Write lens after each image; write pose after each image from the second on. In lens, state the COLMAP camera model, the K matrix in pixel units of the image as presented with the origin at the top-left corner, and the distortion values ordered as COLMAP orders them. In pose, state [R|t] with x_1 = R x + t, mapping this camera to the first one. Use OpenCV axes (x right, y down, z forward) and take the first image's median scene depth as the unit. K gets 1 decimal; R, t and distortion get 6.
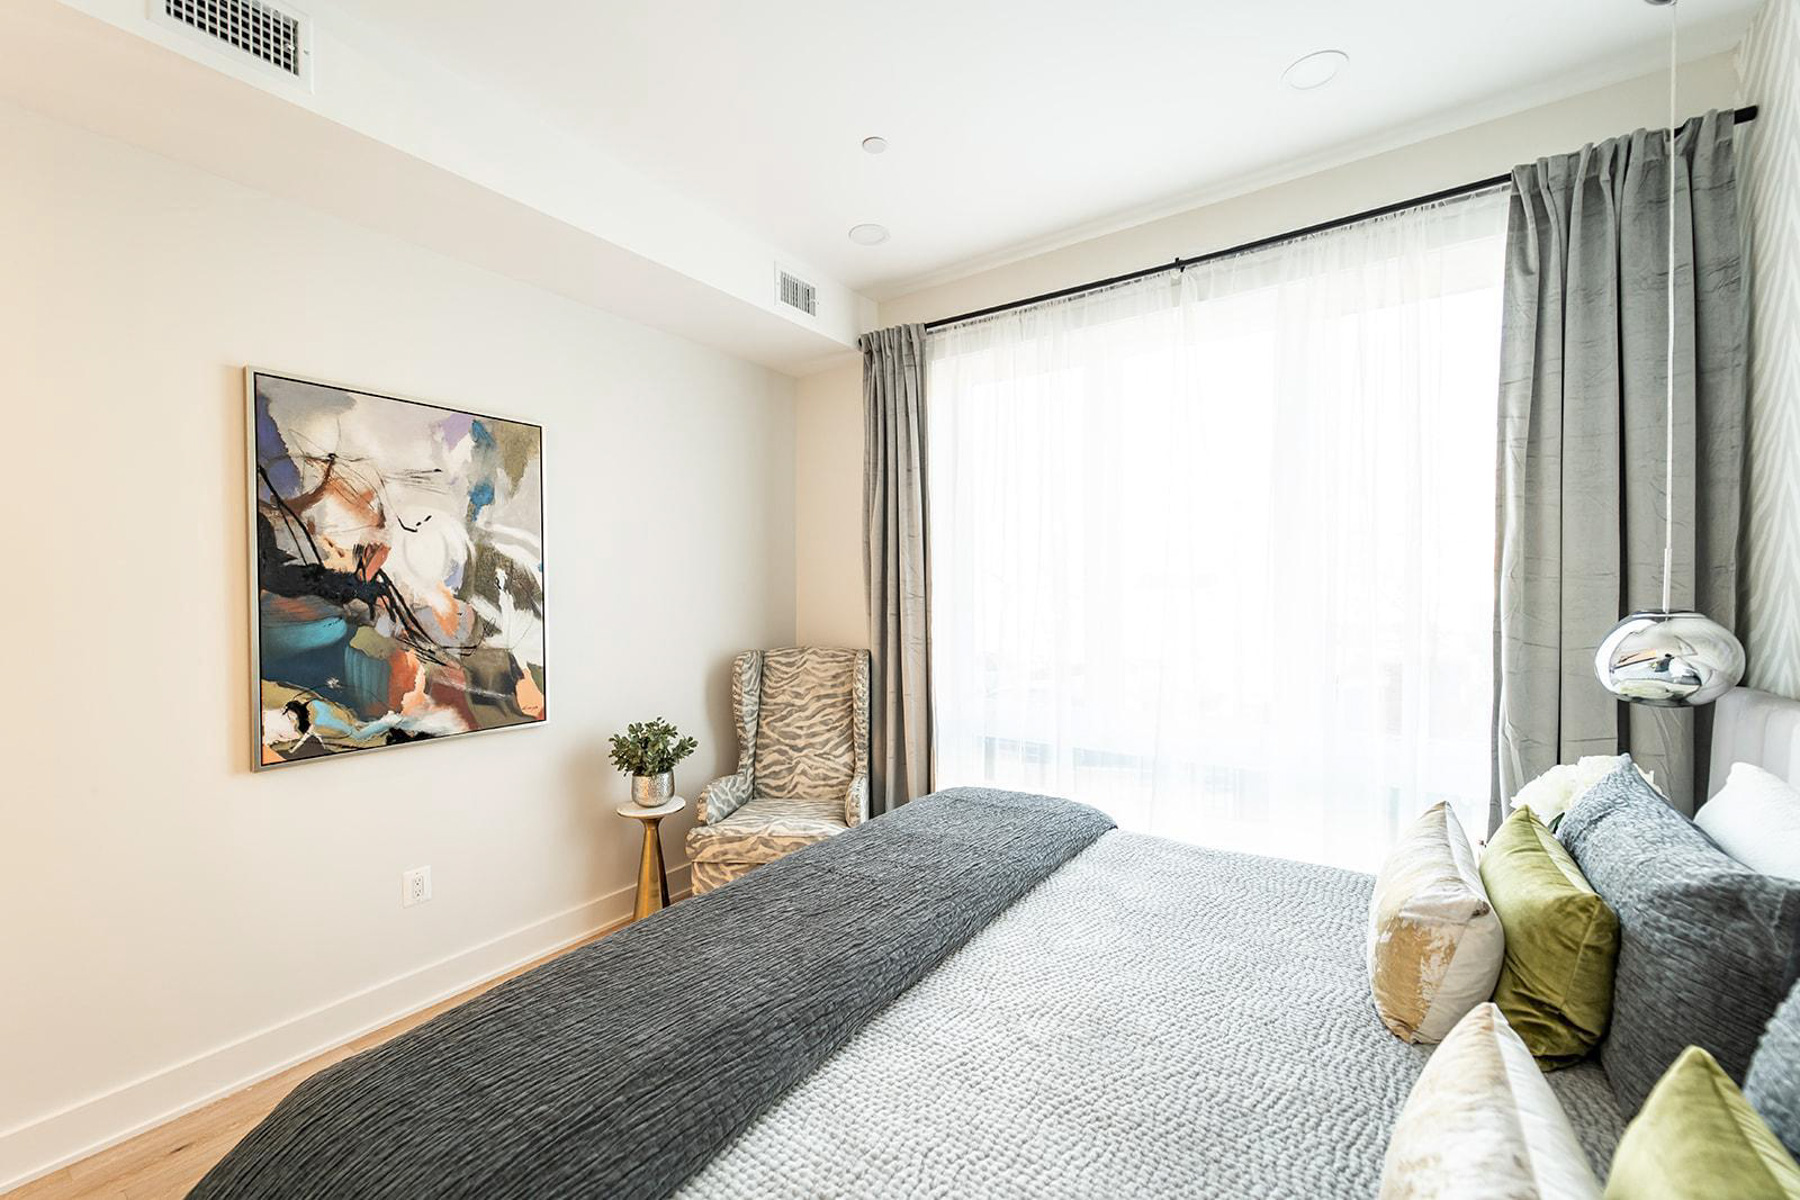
lens RADIAL K [[719.4, 0, 903.3], [0, 719.4, 596.0], [0, 0, 1]] dist [0.000340, 0.000010]
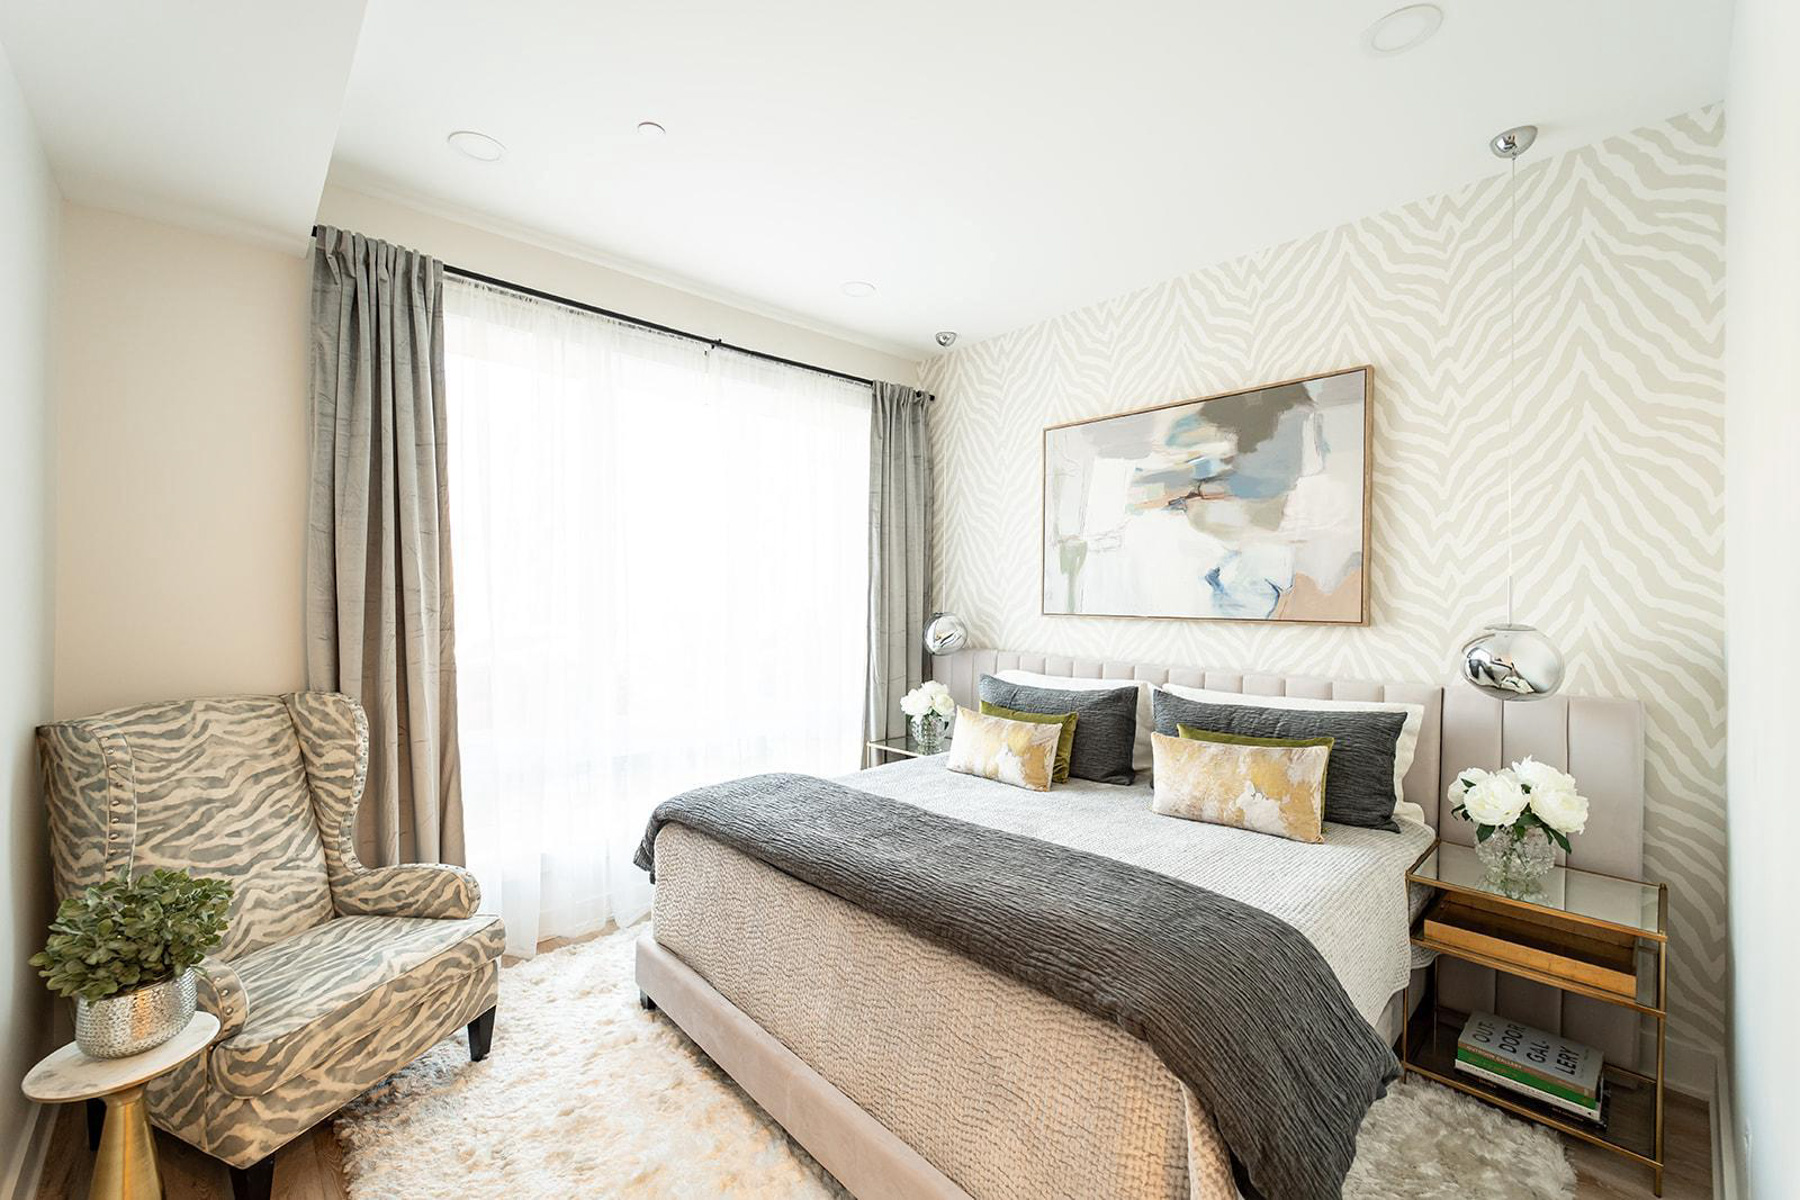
lens RADIAL K [[716.0, 0, 896.0], [0, 716.0, 599.5], [0, 0, 1]] dist [0.001510, -0.000442]
pose [[0.220422, 0.007228, 0.975378, -0.609817], [0.008825, 0.999917, -0.009405, 0.000237], [-0.975365, 0.010681, 0.220340, 0.341521]]
